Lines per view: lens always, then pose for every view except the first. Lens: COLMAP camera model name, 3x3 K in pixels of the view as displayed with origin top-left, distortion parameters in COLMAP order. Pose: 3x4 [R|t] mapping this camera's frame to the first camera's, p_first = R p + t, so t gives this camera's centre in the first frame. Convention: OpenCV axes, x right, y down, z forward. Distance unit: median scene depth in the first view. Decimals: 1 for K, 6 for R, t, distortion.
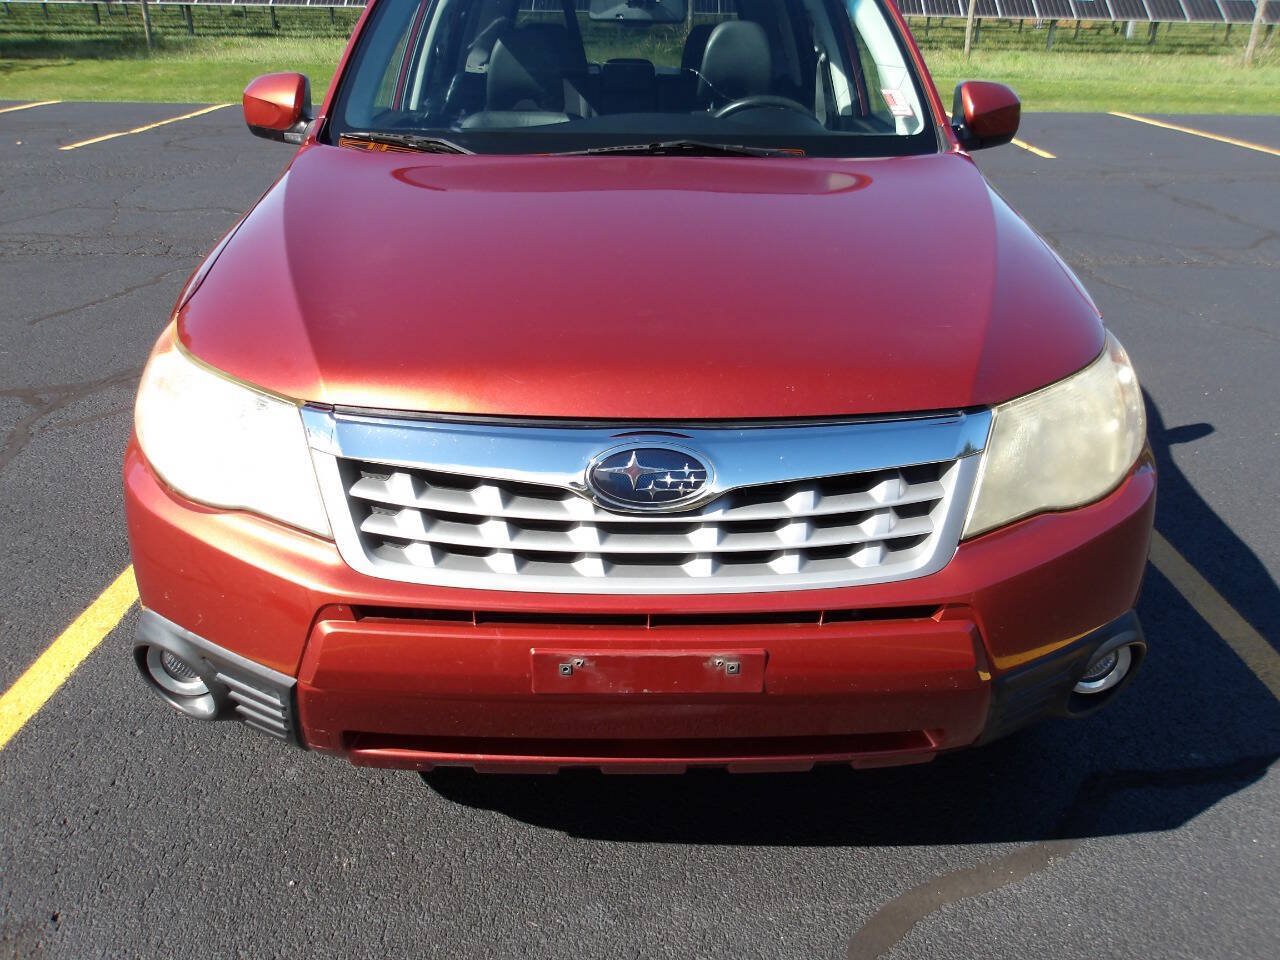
lens RADIAL K [[1058.3, 0, 640.0], [0, 1058.3, 480.0], [0, 0, 1]] dist [0.008598, -0.001662]
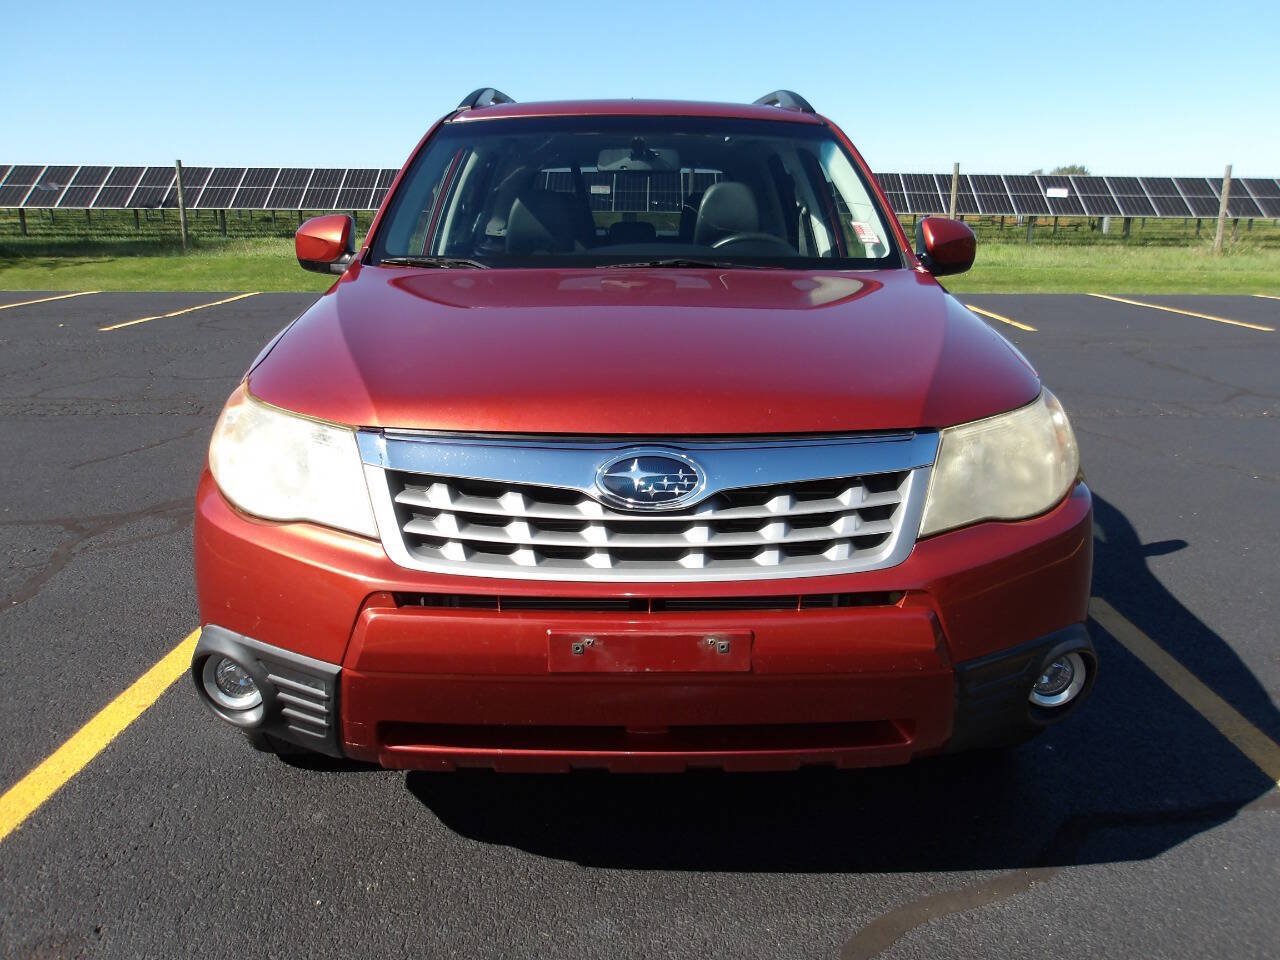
lens RADIAL K [[1058.3, 0, 640.0], [0, 1058.3, 480.0], [0, 0, 1]] dist [0.008598, -0.001662]
pose [[0.999961, -0.006944, -0.005408, 0.003536], [0.005912, 0.985121, -0.171759, 0.146633], [0.006520, 0.171720, 0.985124, -0.121572]]
